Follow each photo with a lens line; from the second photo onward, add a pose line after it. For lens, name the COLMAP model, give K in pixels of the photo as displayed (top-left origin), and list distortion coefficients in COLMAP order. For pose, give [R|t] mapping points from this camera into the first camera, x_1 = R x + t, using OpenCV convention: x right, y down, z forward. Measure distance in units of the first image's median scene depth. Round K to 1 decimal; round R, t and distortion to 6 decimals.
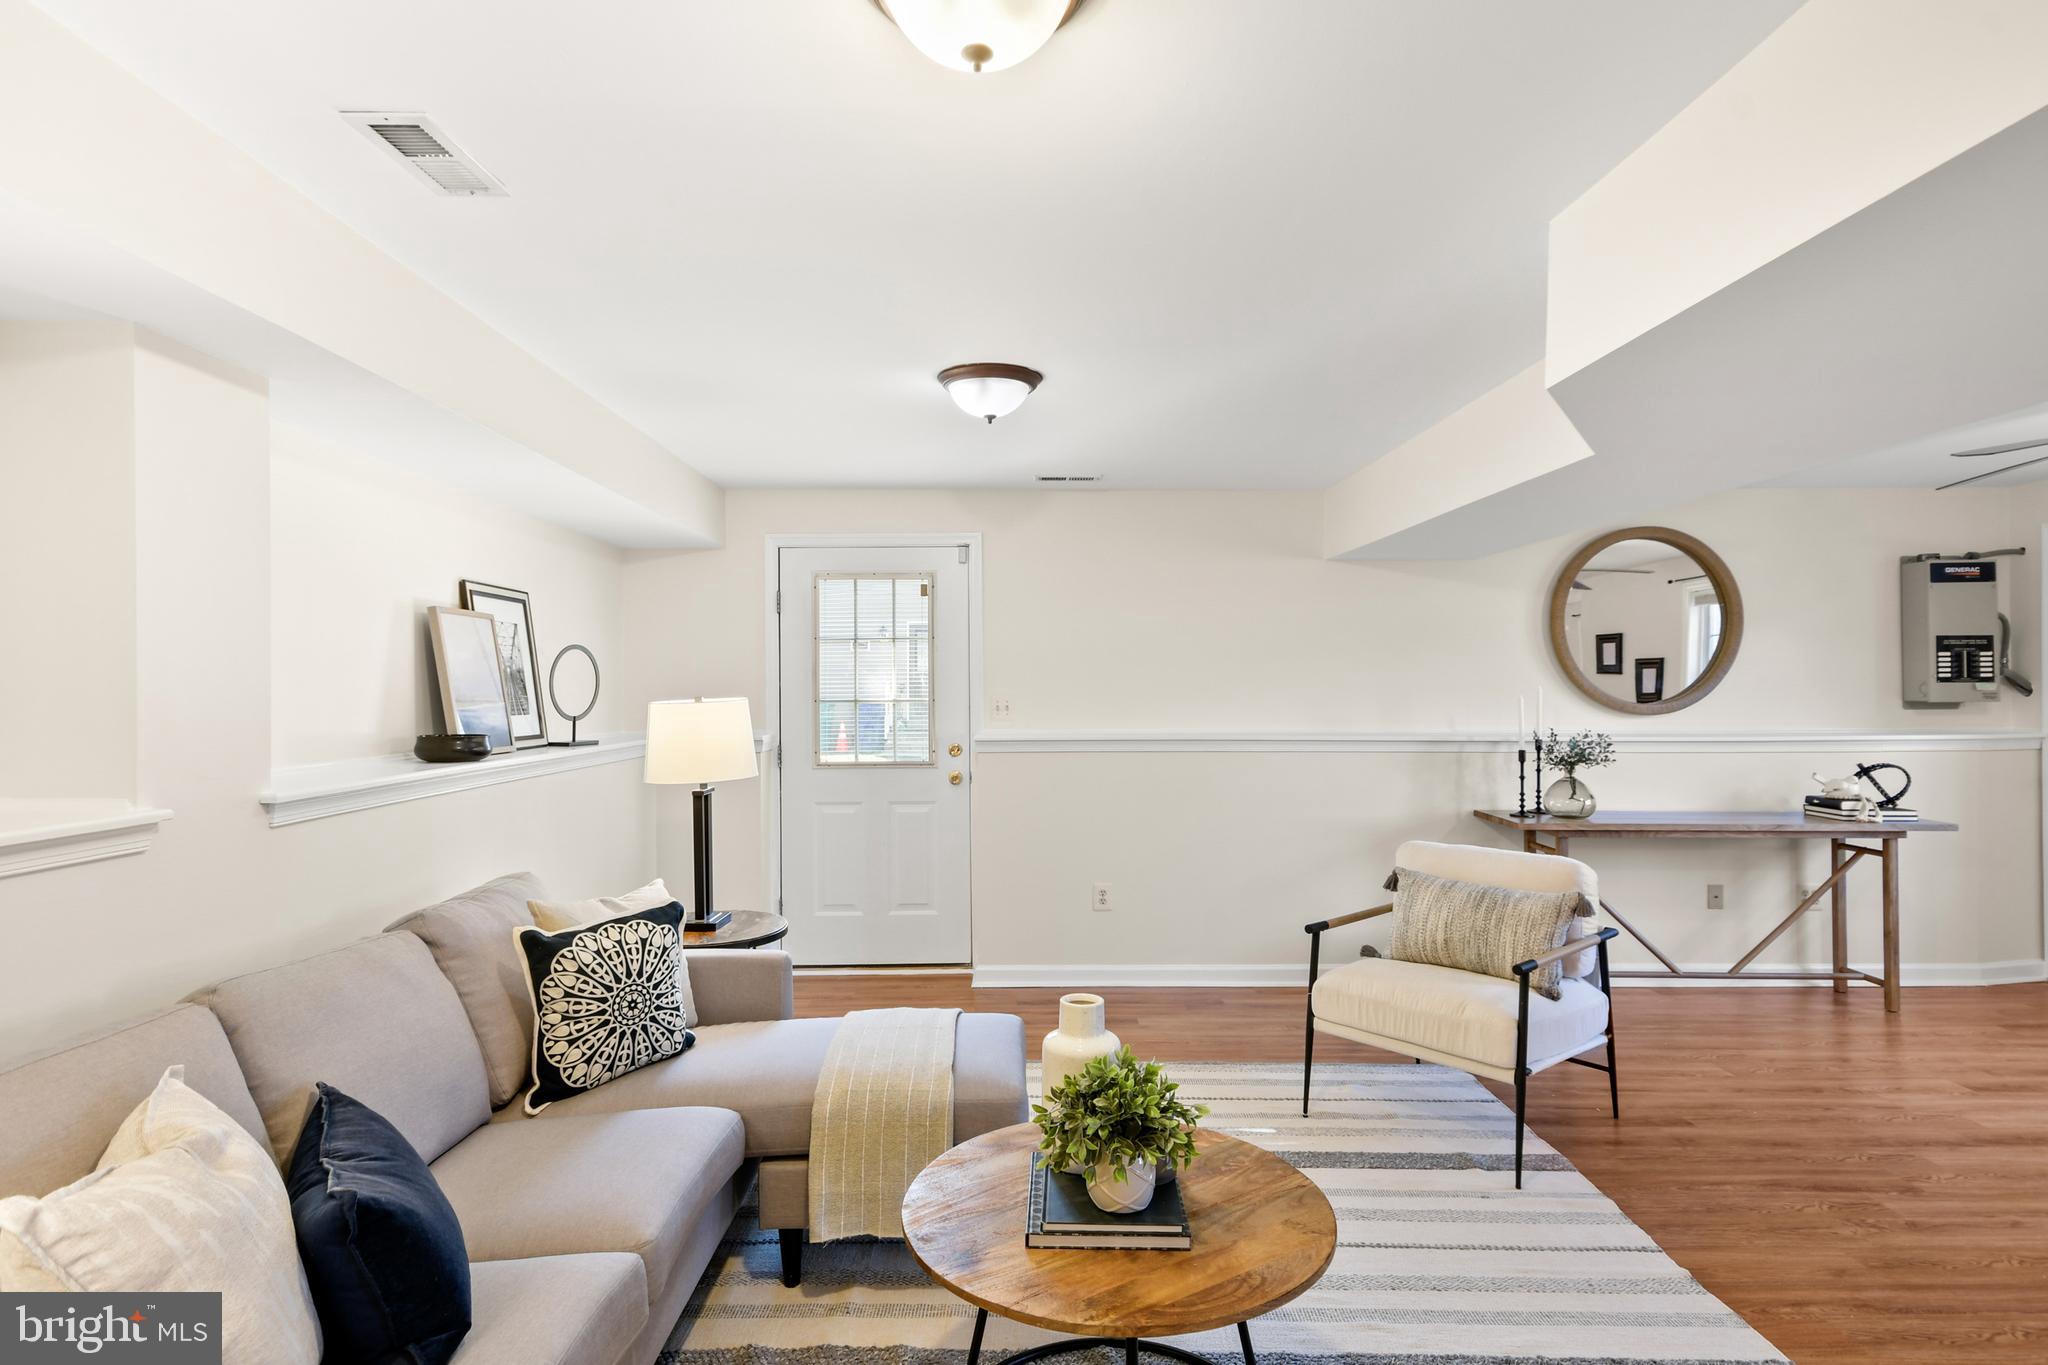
lens RADIAL K [[1066.2, 0, 1036.4], [0, 1066.2, 672.0], [0, 0, 1]] dist [0.010838, -0.000379]
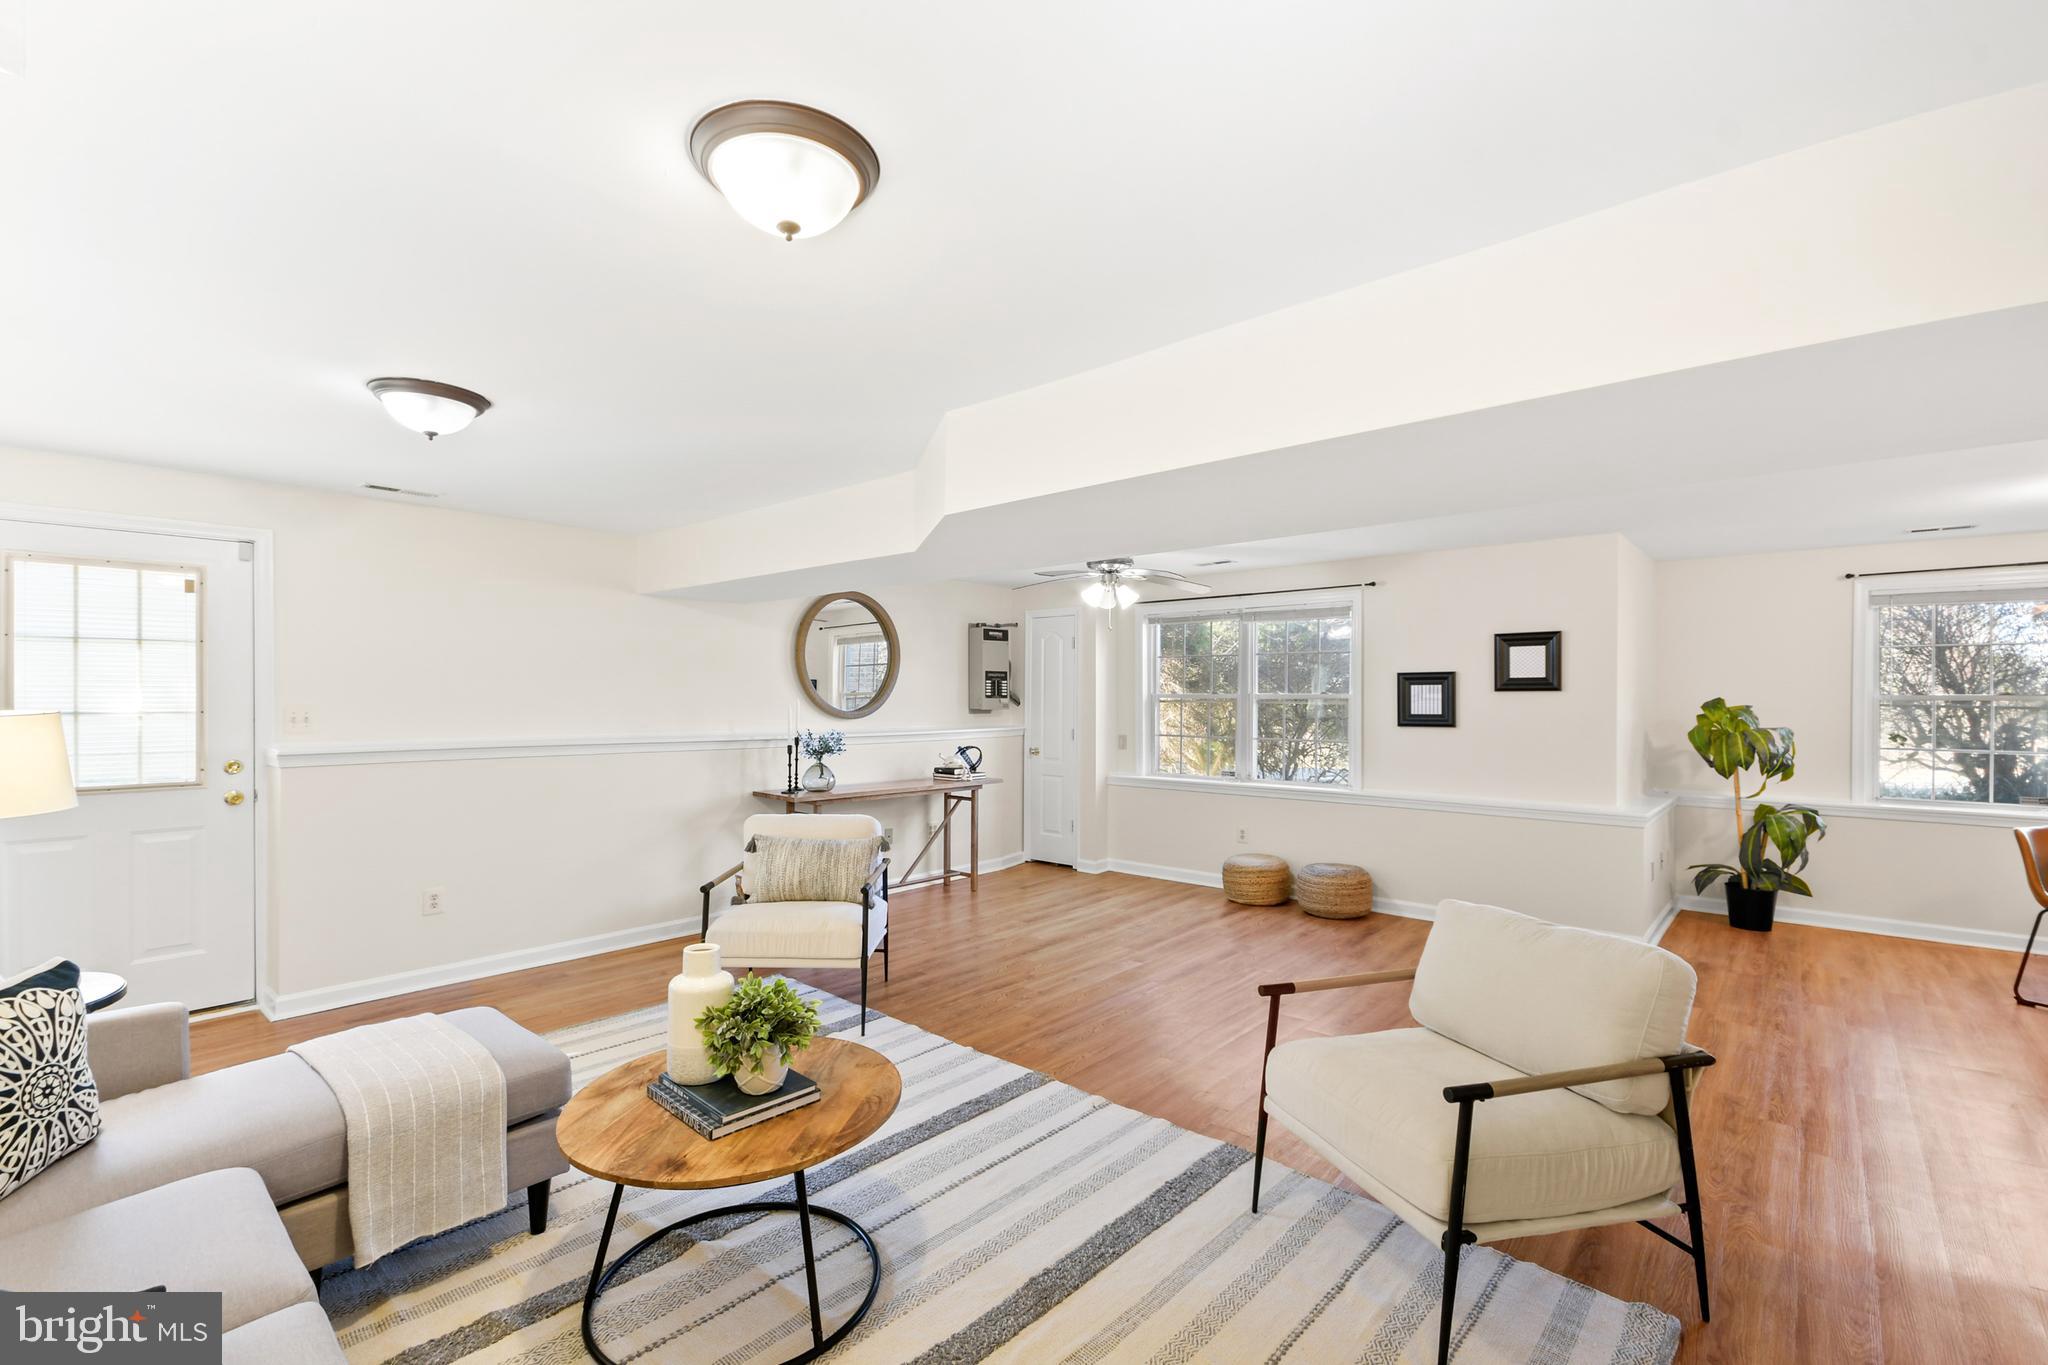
lens RADIAL K [[884.6, 0, 1024.3], [0, 884.6, 688.6], [0, 0, 1]] dist [-0.013238, -0.003587]
pose [[0.662887, 0.013749, 0.748593, -0.281568], [-0.015364, 0.999871, -0.004759, 0.000221], [-0.748561, -0.008347, 0.663013, 0.017653]]
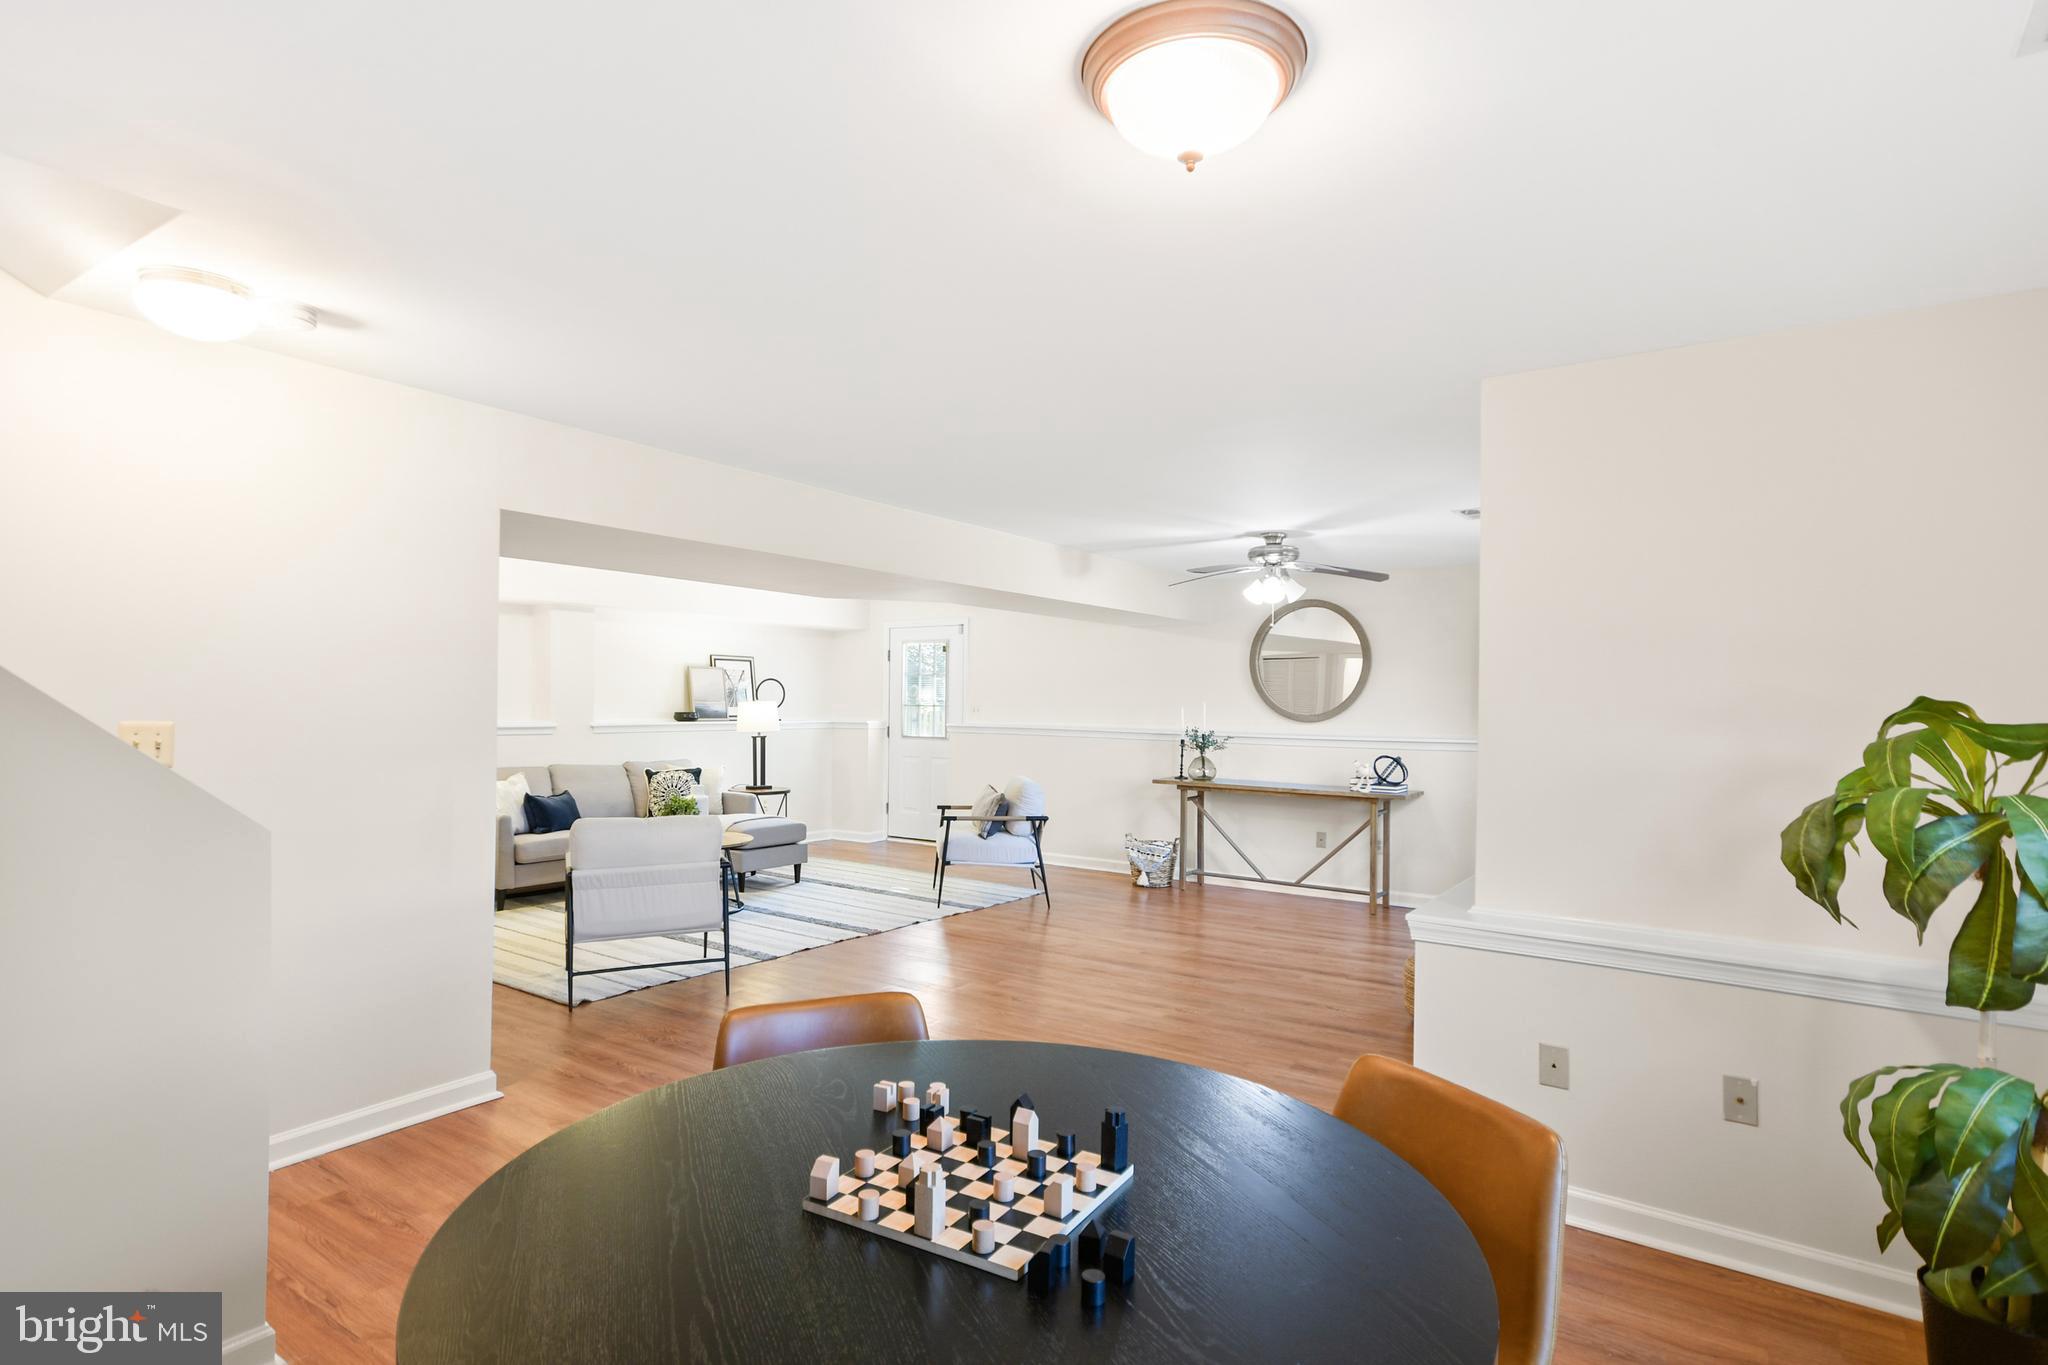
lens RADIAL K [[1066.2, 0, 1024.7], [0, 1066.2, 686.4], [0, 0, 1]] dist [0.010838, -0.000379]
pose [[0.813747, 0.004441, -0.581203, 1.714204], [-0.005234, 0.999986, 0.000313, -0.013966], [0.581196, 0.002787, 0.813759, -0.724765]]
